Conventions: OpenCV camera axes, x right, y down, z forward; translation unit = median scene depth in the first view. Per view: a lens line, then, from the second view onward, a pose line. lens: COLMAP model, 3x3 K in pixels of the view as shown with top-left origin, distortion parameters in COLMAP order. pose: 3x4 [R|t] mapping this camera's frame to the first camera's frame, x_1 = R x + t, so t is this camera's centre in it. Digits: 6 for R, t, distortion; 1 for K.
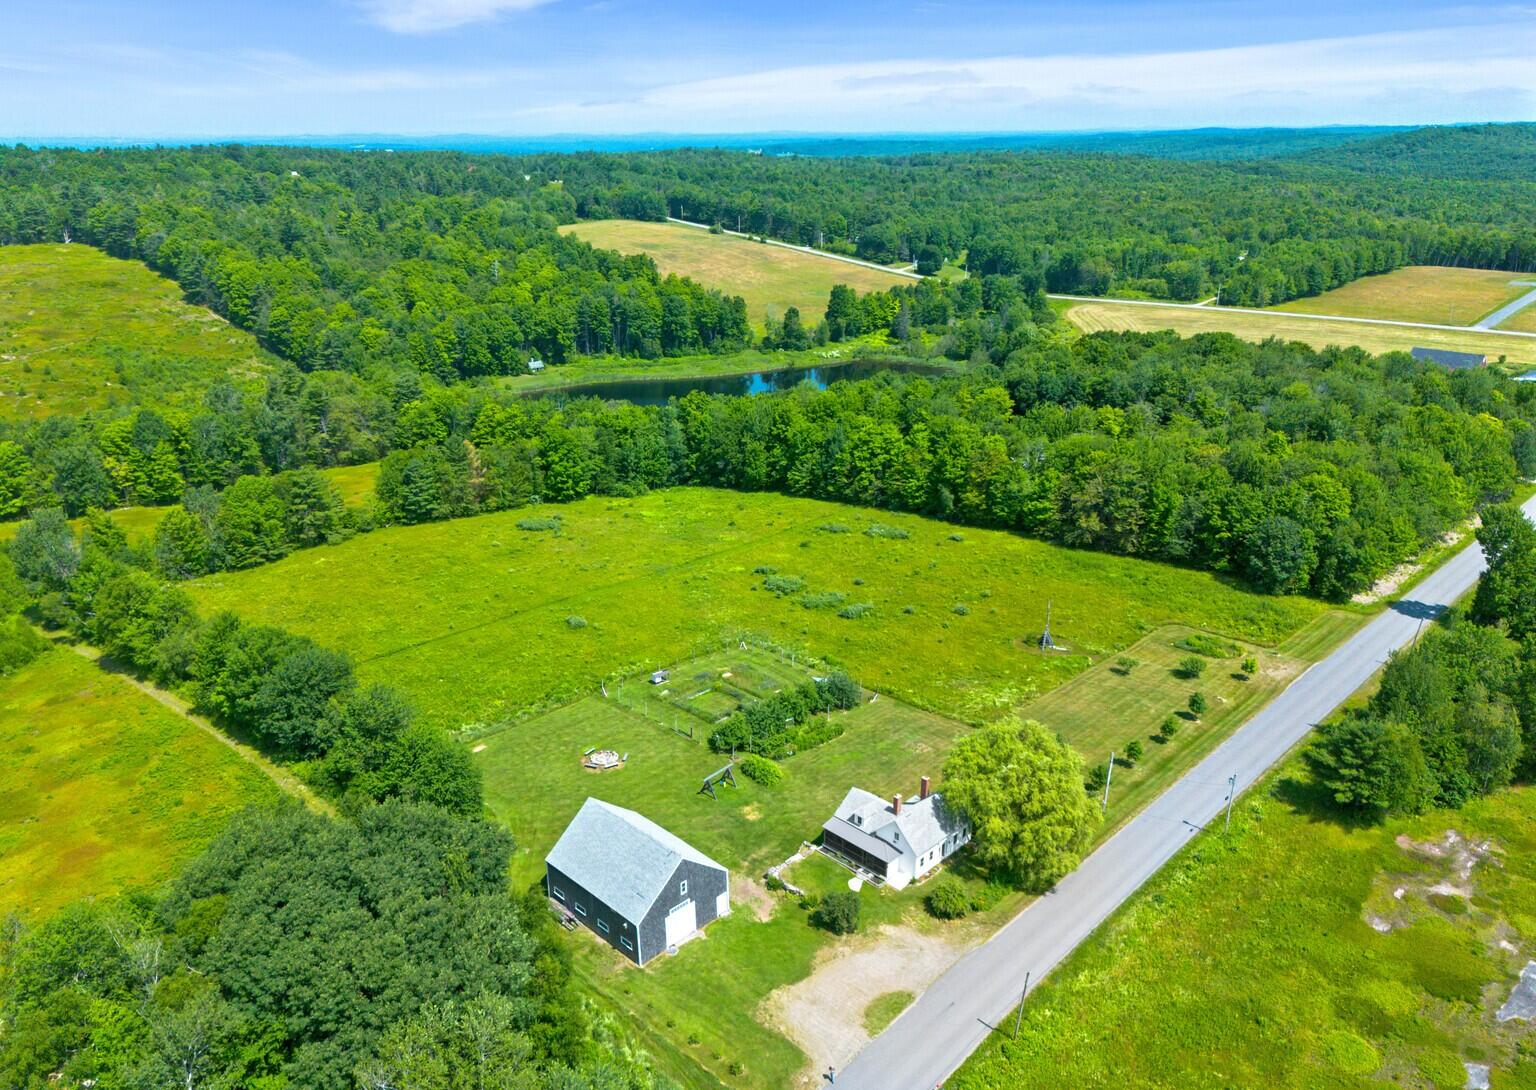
lens RADIAL K [[1105.6, 0, 768.0], [0, 1105.6, 545.0], [0, 0, 1]] dist [0.057482, -0.061341]
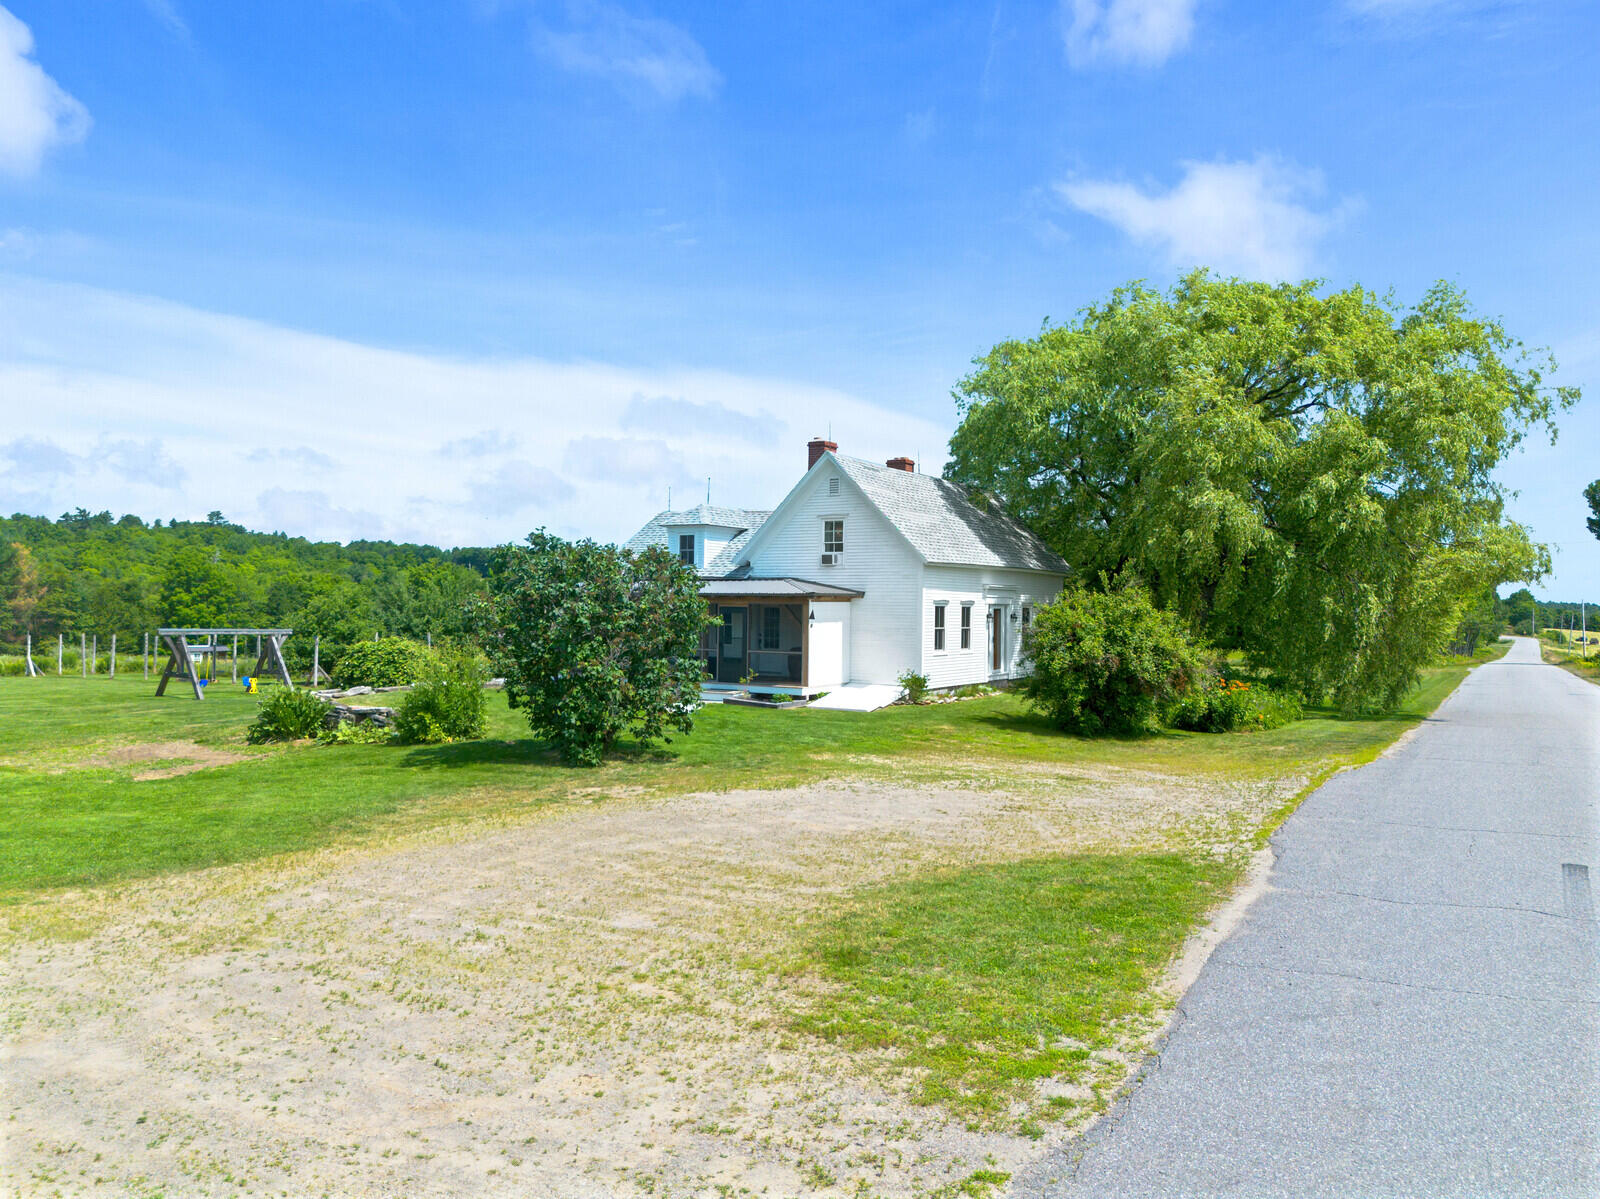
lens RADIAL K [[1118.1, 0, 800.0], [0, 1118.1, 599.5], [0, 0, 1]] dist [0.102676, -0.113351]
pose [[0.980604, 0.013160, 0.195558, 0.025794], [0.052906, 0.942936, -0.328745, 0.159780], [-0.188726, 0.332715, 0.923950, 0.343902]]
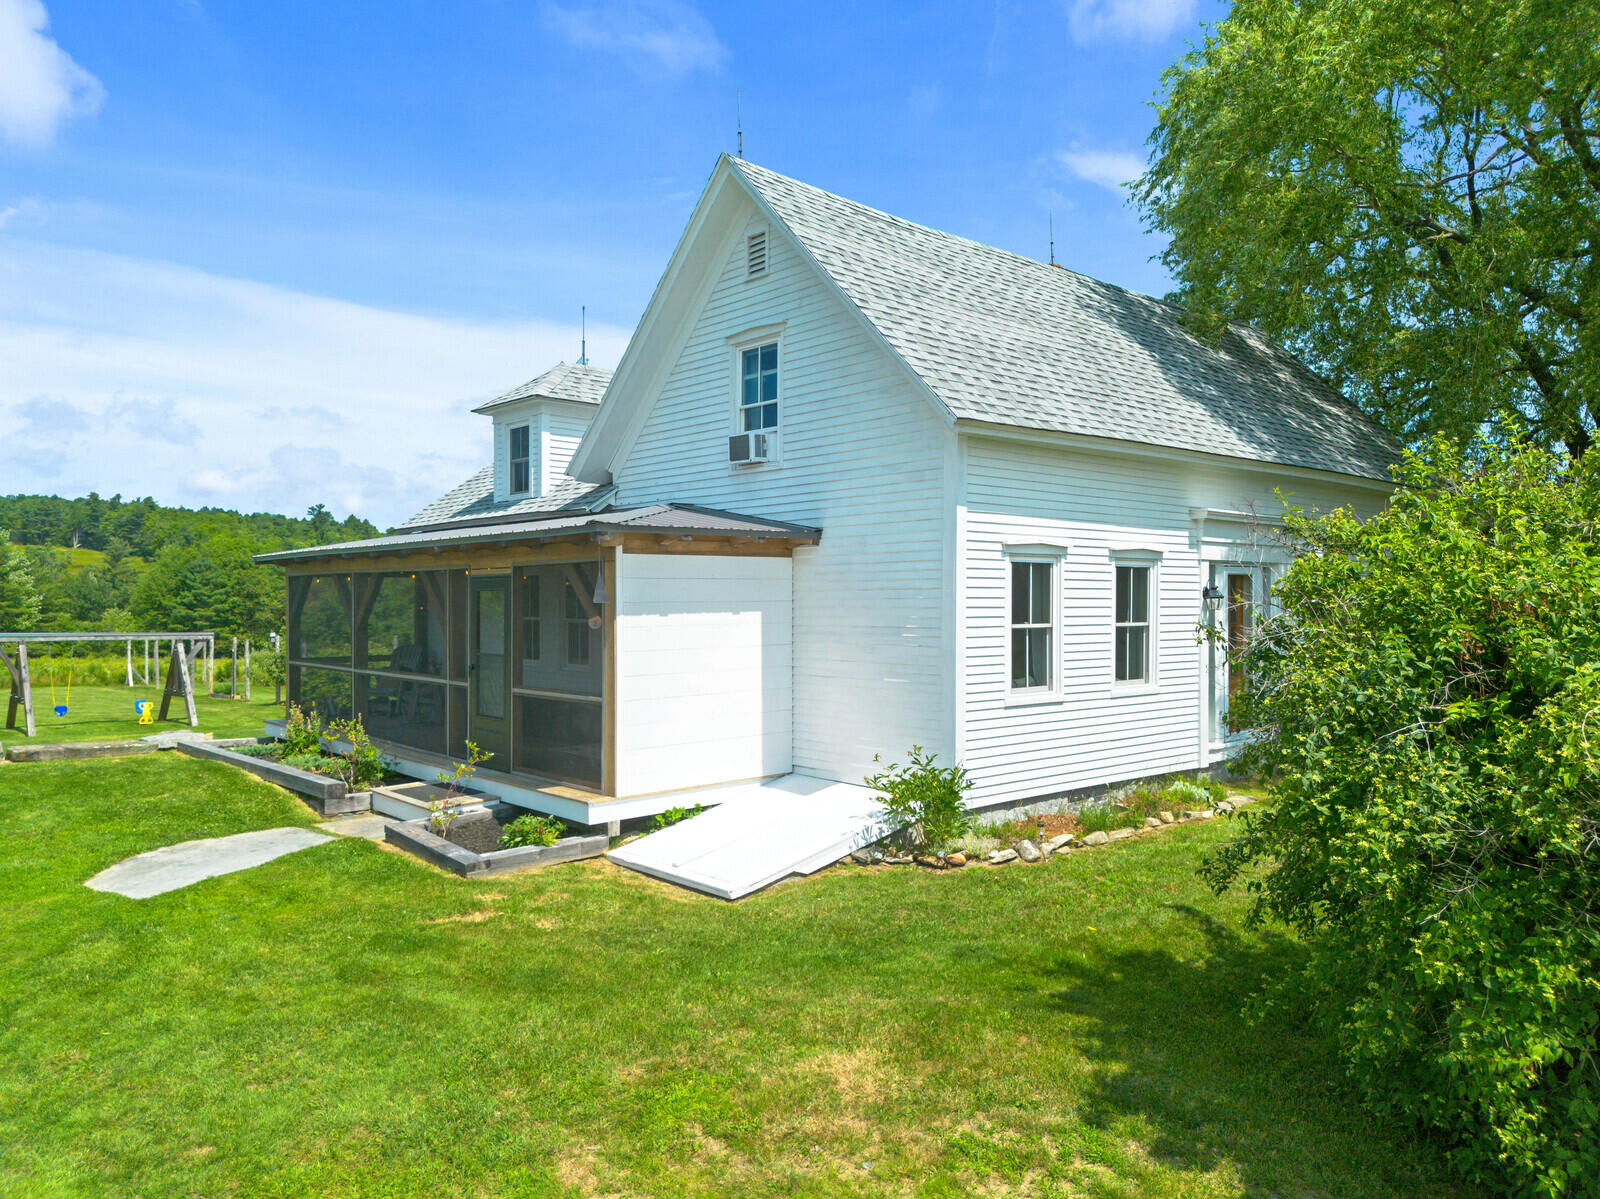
lens RADIAL K [[1137.2, 0, 800.0], [0, 1137.2, 599.5], [0, 0, 1]] dist [0.097558, -0.120298]
pose [[0.997053, 0.000508, -0.076713, 0.055798], [-0.025959, 0.943220, -0.331153, 0.139353], [0.072189, 0.332169, 0.940454, 0.406126]]
